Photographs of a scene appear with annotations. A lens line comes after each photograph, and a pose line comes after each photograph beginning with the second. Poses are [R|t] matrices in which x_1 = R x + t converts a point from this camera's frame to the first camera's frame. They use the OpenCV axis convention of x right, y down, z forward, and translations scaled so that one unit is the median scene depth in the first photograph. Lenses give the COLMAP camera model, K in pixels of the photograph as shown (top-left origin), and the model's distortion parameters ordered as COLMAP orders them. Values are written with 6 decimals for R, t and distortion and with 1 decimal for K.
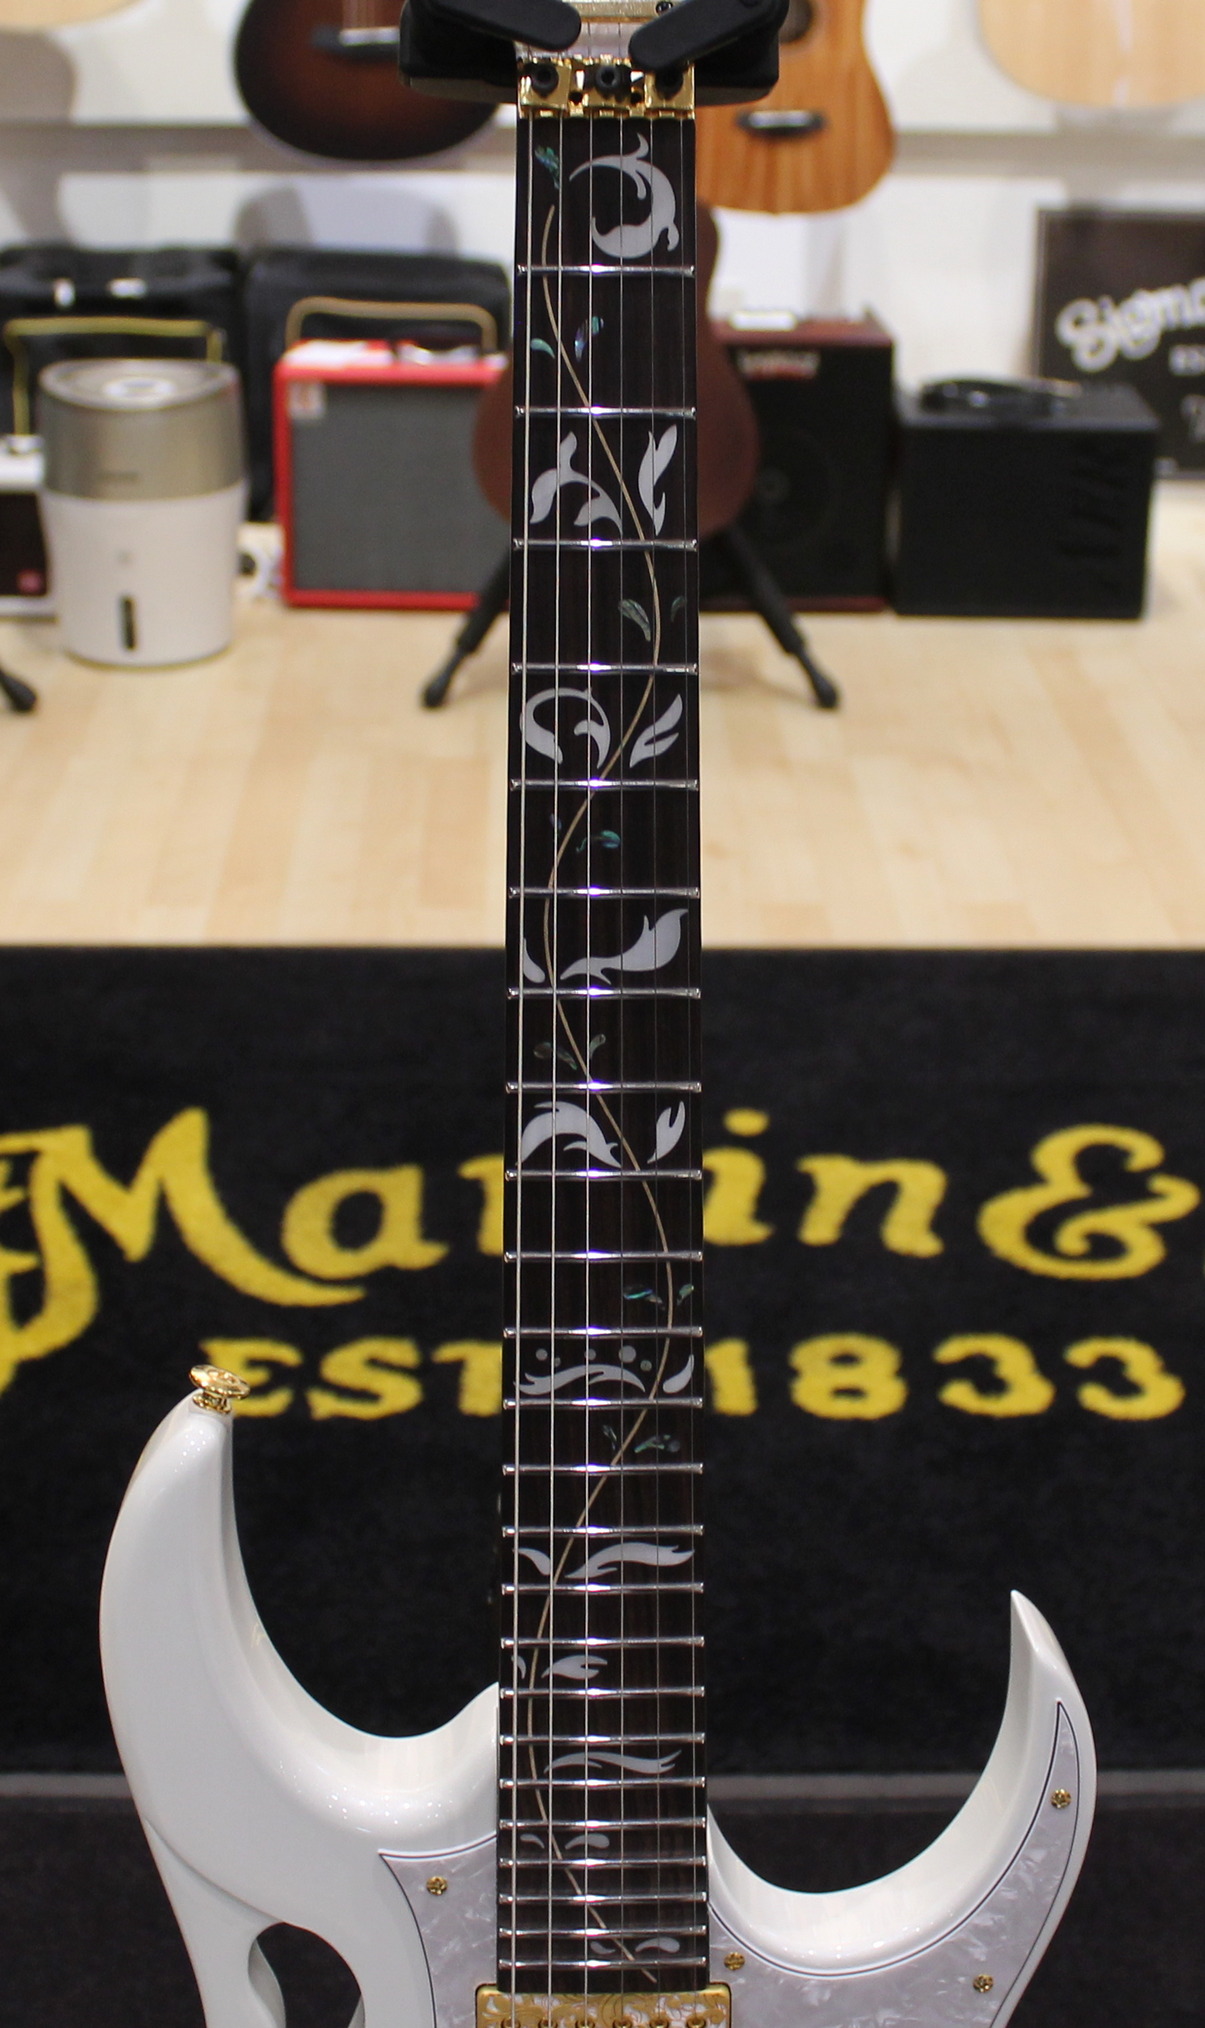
lens RADIAL K [[2415.3, 0, 570.8], [0, 2415.3, 1031.0], [0, 0, 1]] dist [-0.089866, 0.000000]
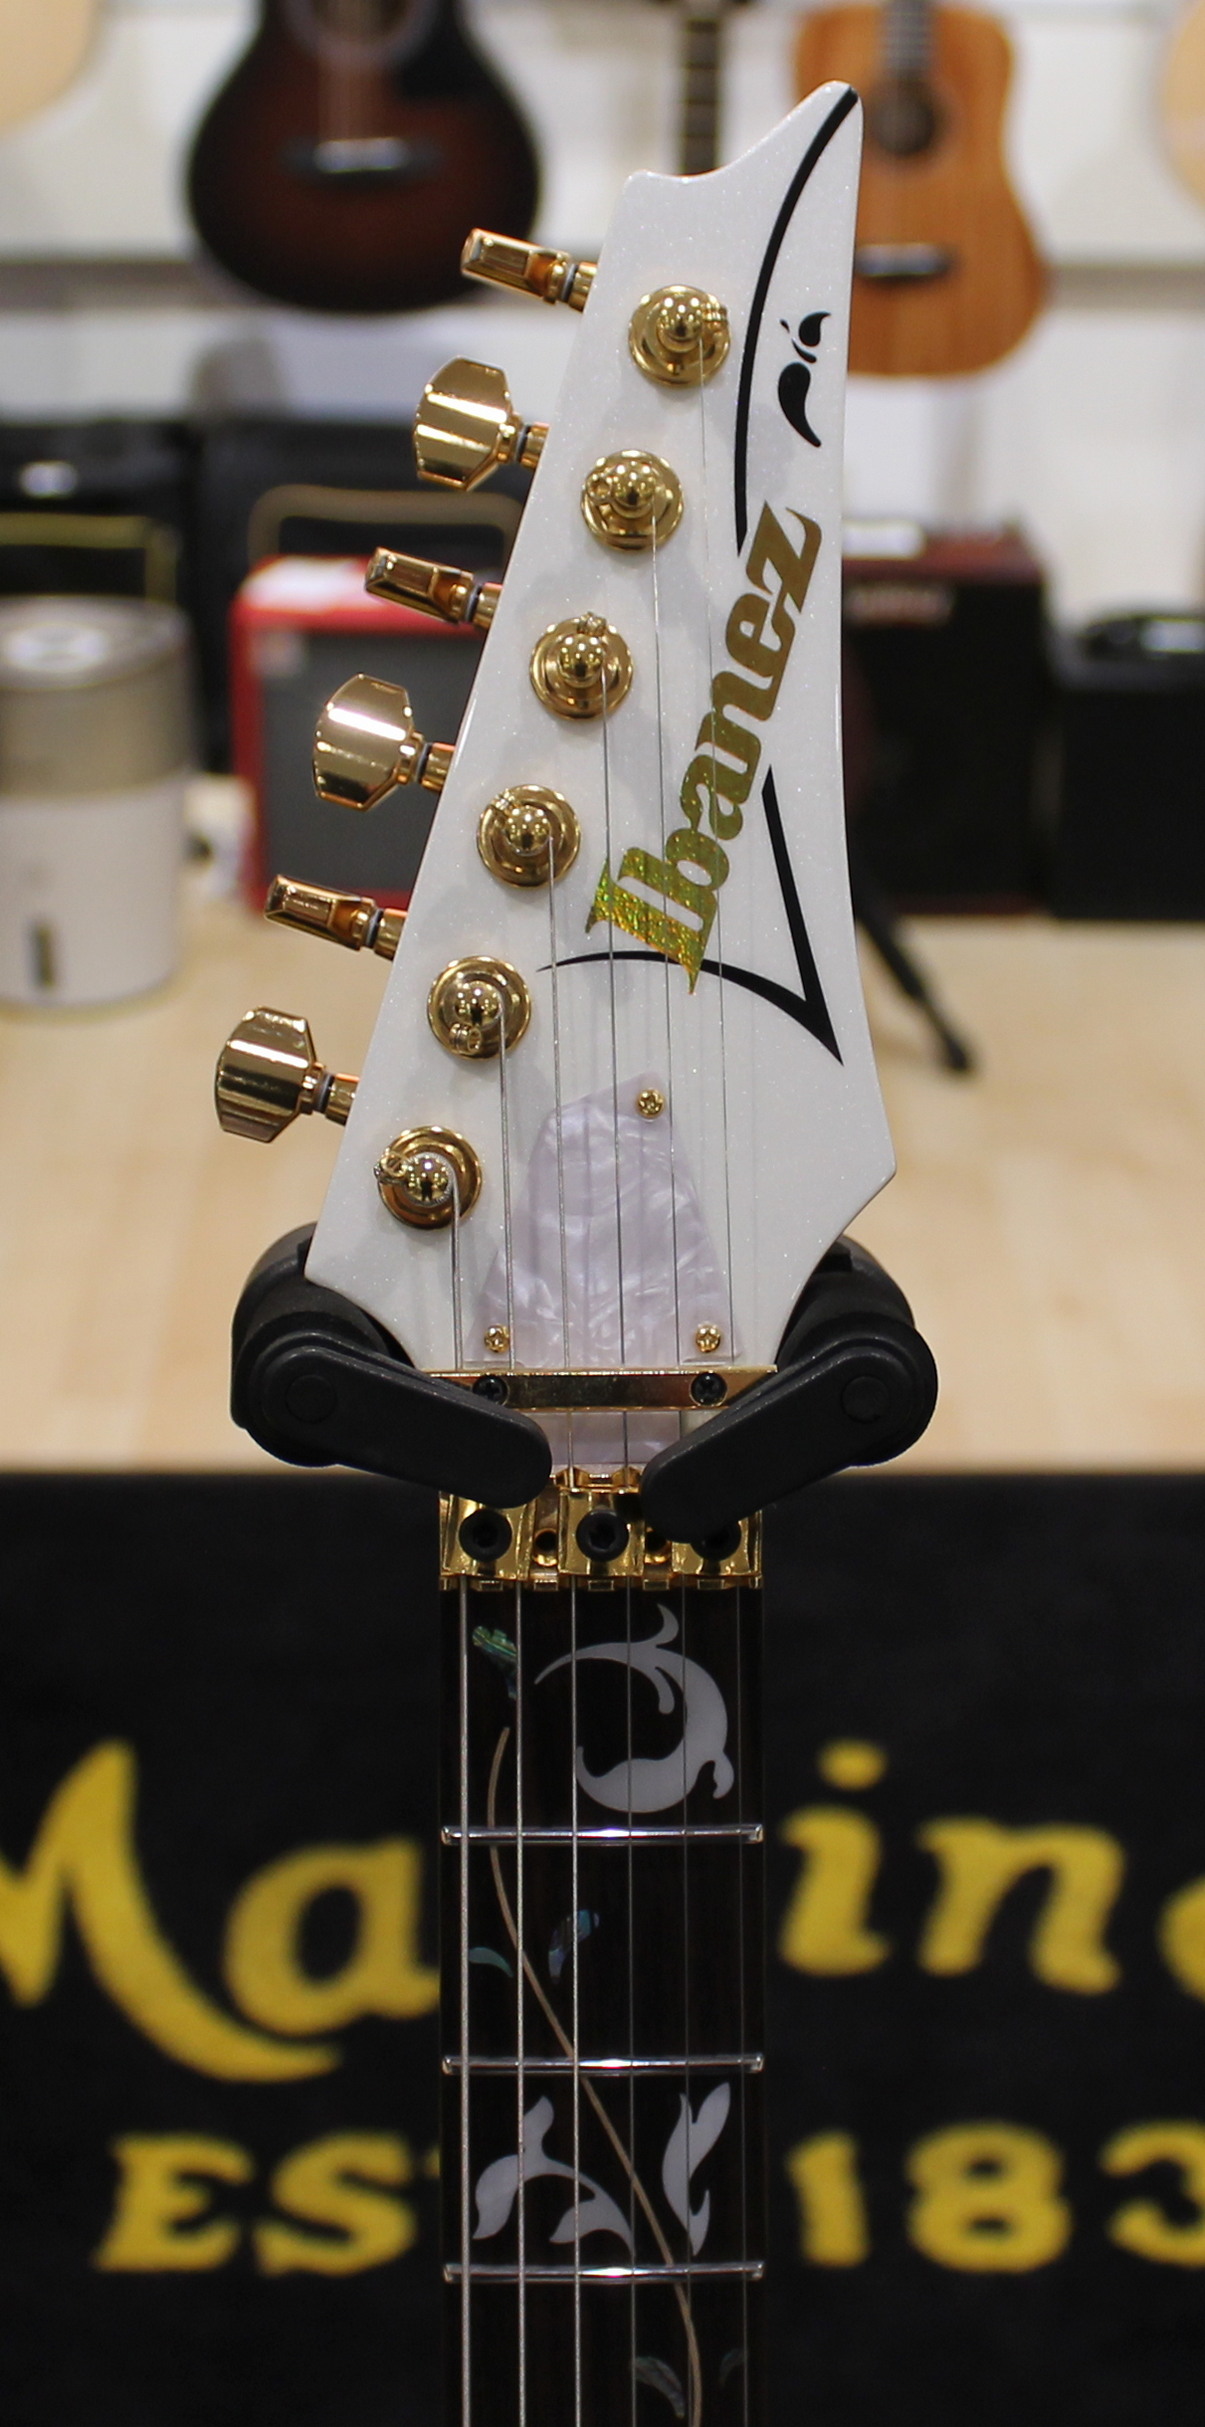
lens RADIAL K [[2923.9, 0, 593.7], [0, 2923.9, 1228.0], [0, 0, 1]] dist [-0.108014, 0.000000]
pose [[0.999869, -0.002218, -0.016018, 0.022772], [0.002670, 0.999599, 0.028208, -0.458810], [0.015949, -0.028247, 0.999474, 0.314181]]
